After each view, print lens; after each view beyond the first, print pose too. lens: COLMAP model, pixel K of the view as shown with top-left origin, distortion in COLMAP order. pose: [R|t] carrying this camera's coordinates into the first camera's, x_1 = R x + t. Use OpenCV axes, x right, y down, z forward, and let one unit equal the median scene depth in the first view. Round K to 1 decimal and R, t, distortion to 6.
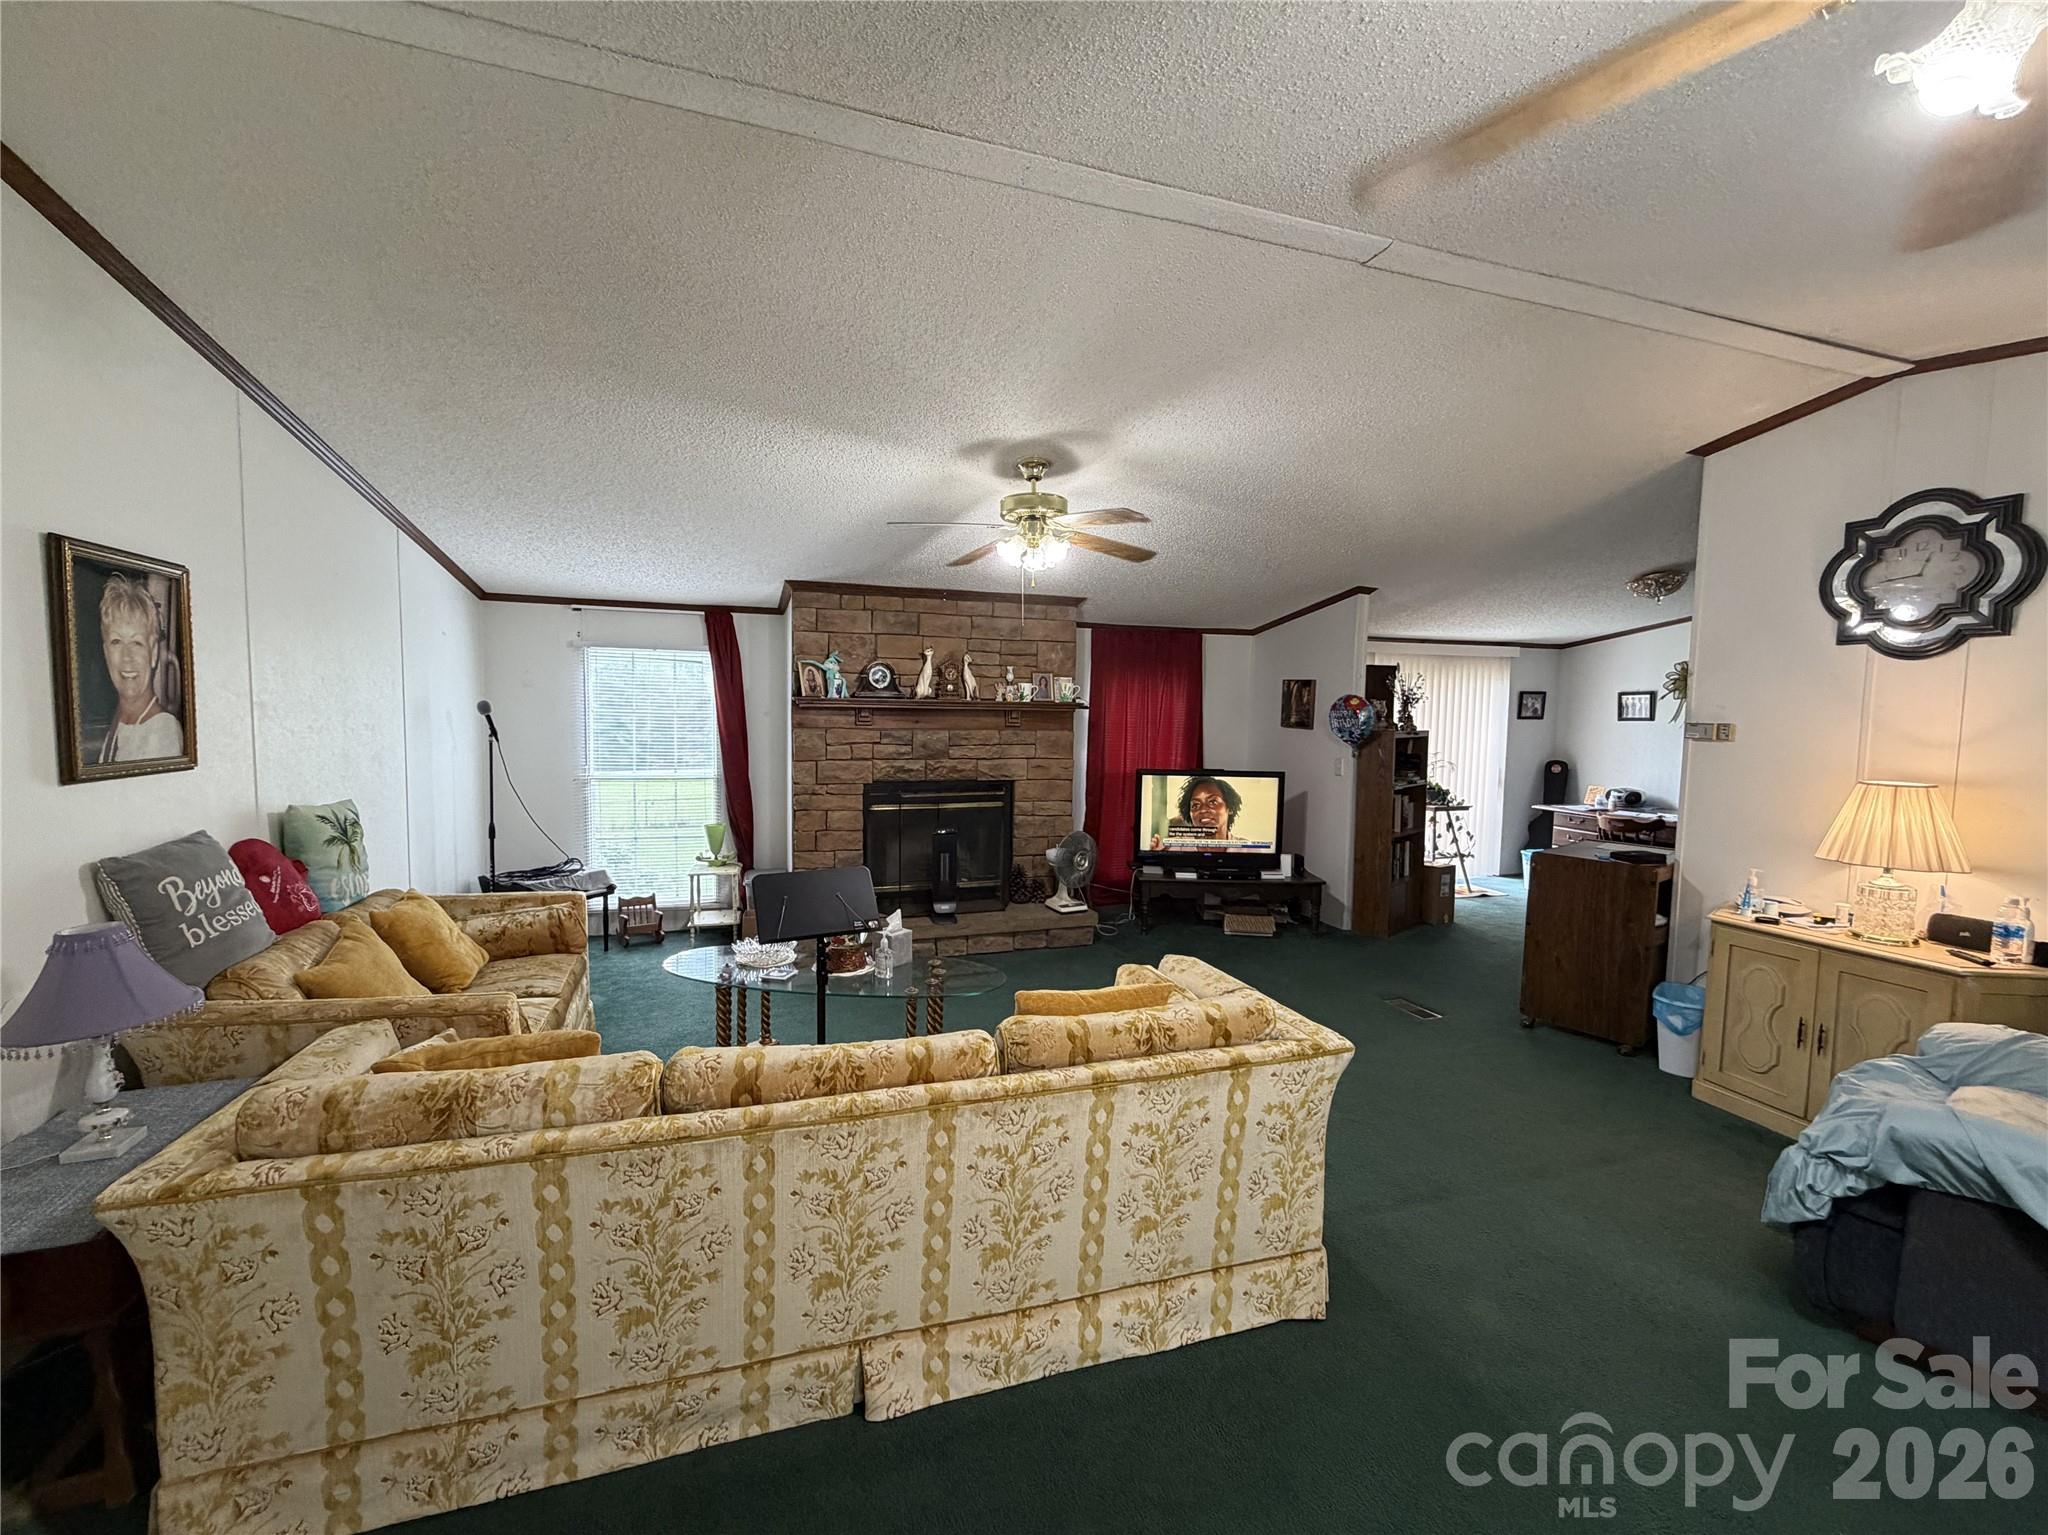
lens RADIAL K [[816.3, 0, 1020.9], [0, 816.3, 768.0], [0, 0, 1]] dist [0.000399, 0.000033]
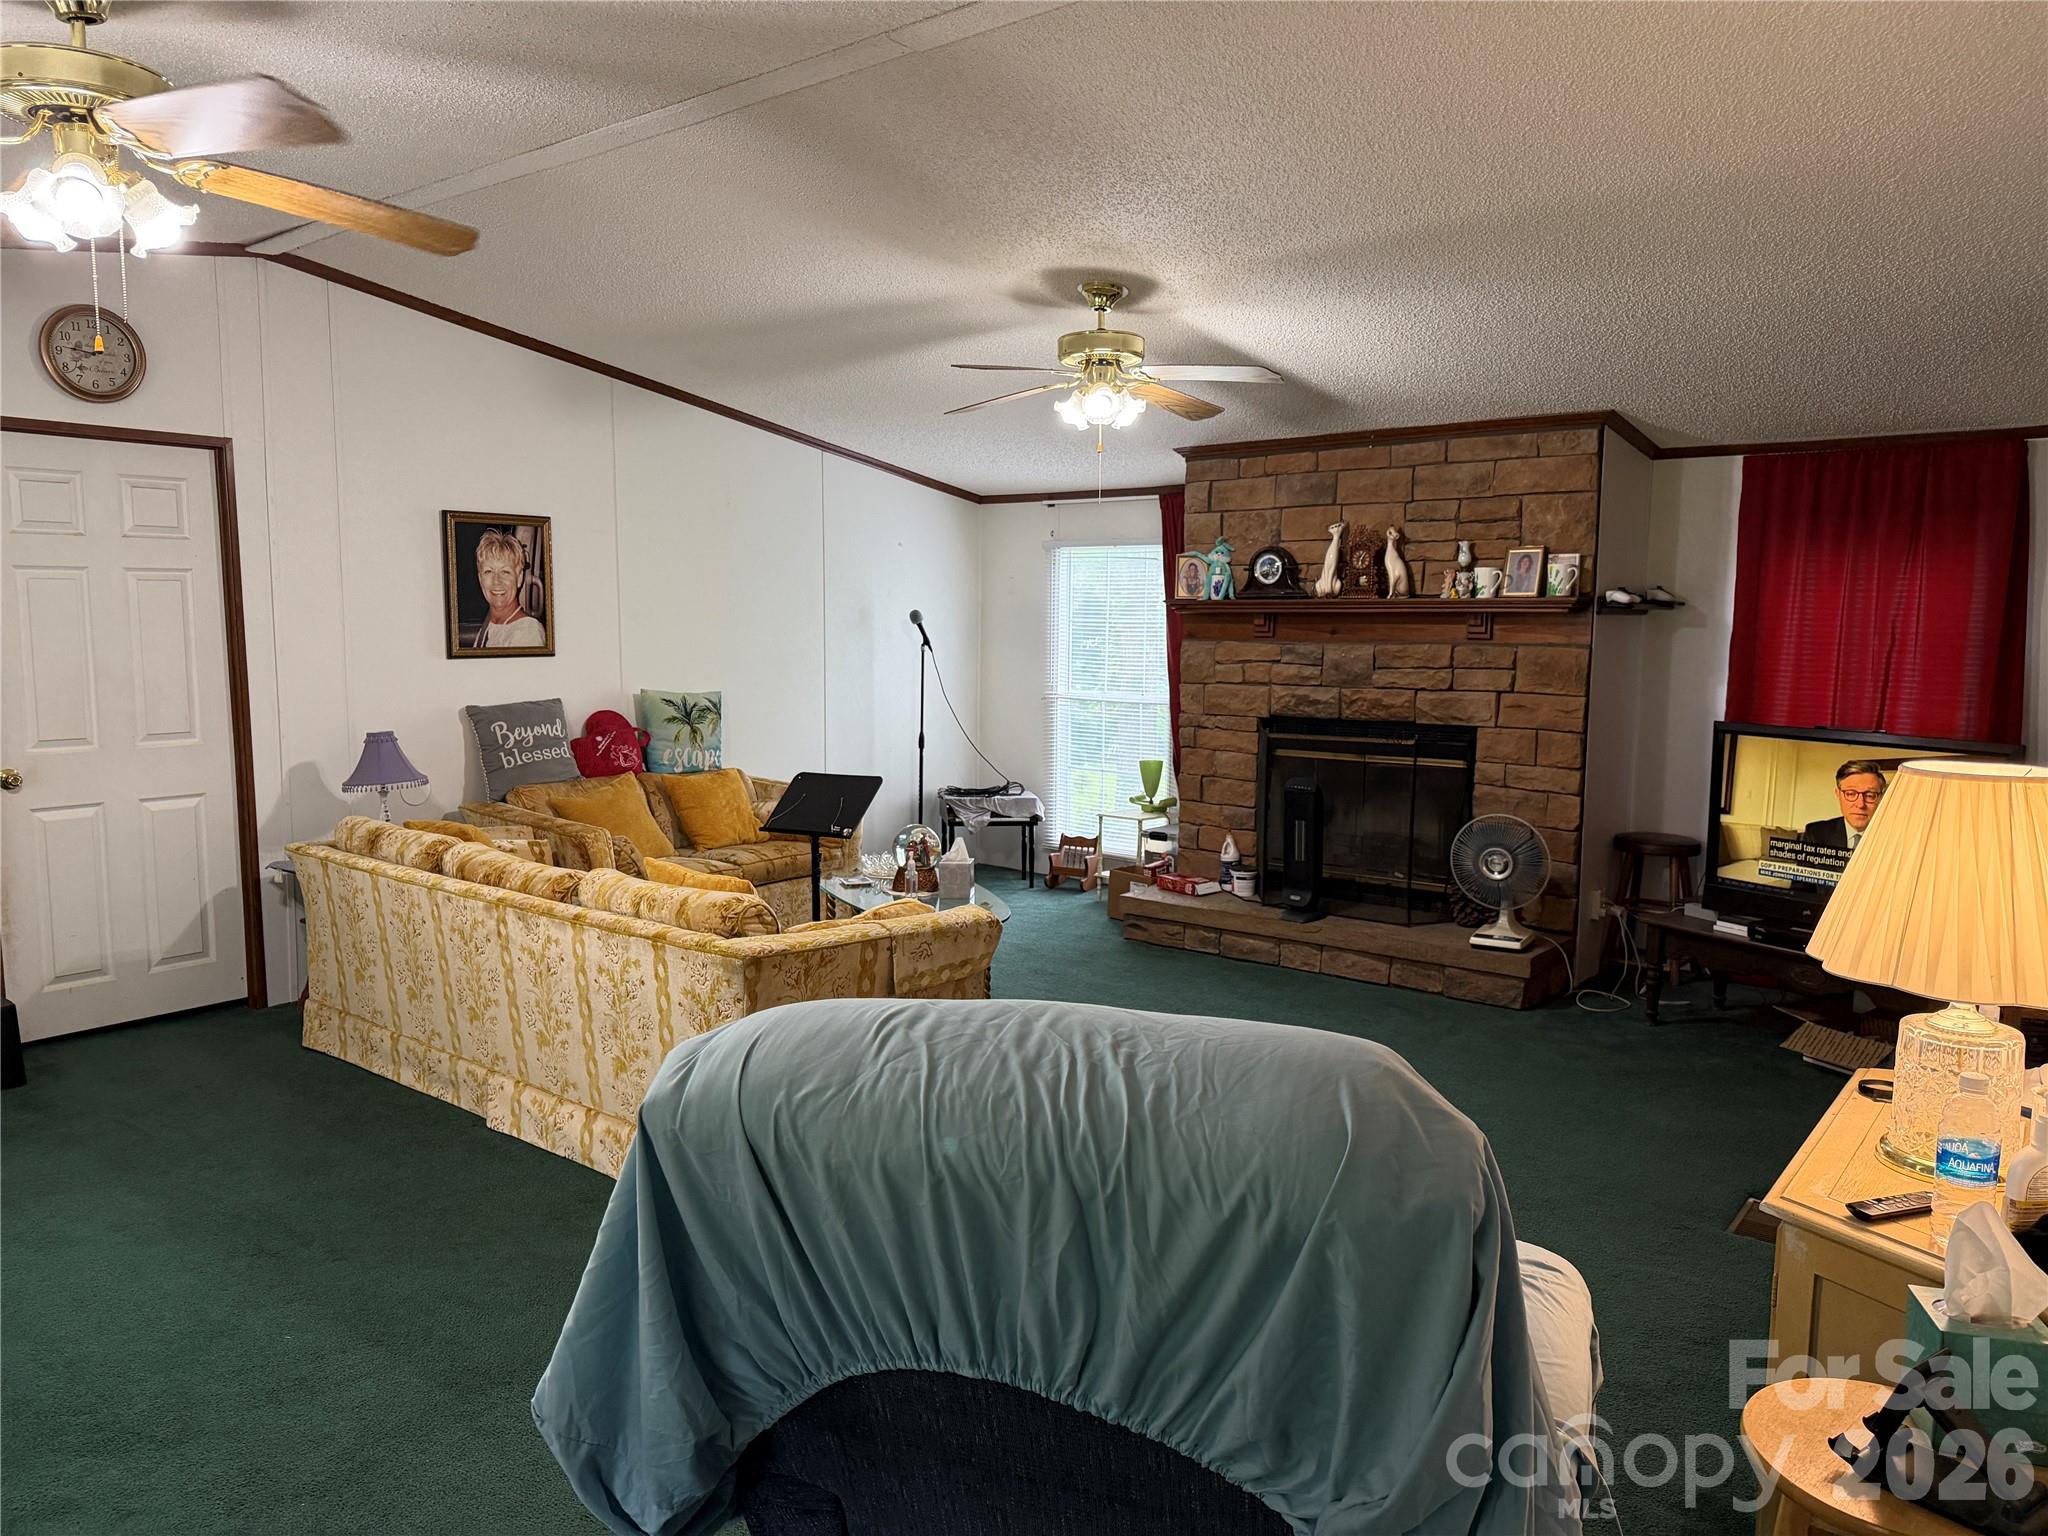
lens RADIAL K [[1391.6, 0, 1024.0], [0, 1391.6, 768.0], [0, 0, 1]] dist [0.122258, -0.165504]
pose [[0.555263, 0.079517, -0.827865, 0.727122], [-0.055611, 0.996741, 0.058438, 0.003251], [0.829814, 0.013590, 0.557875, 0.133508]]
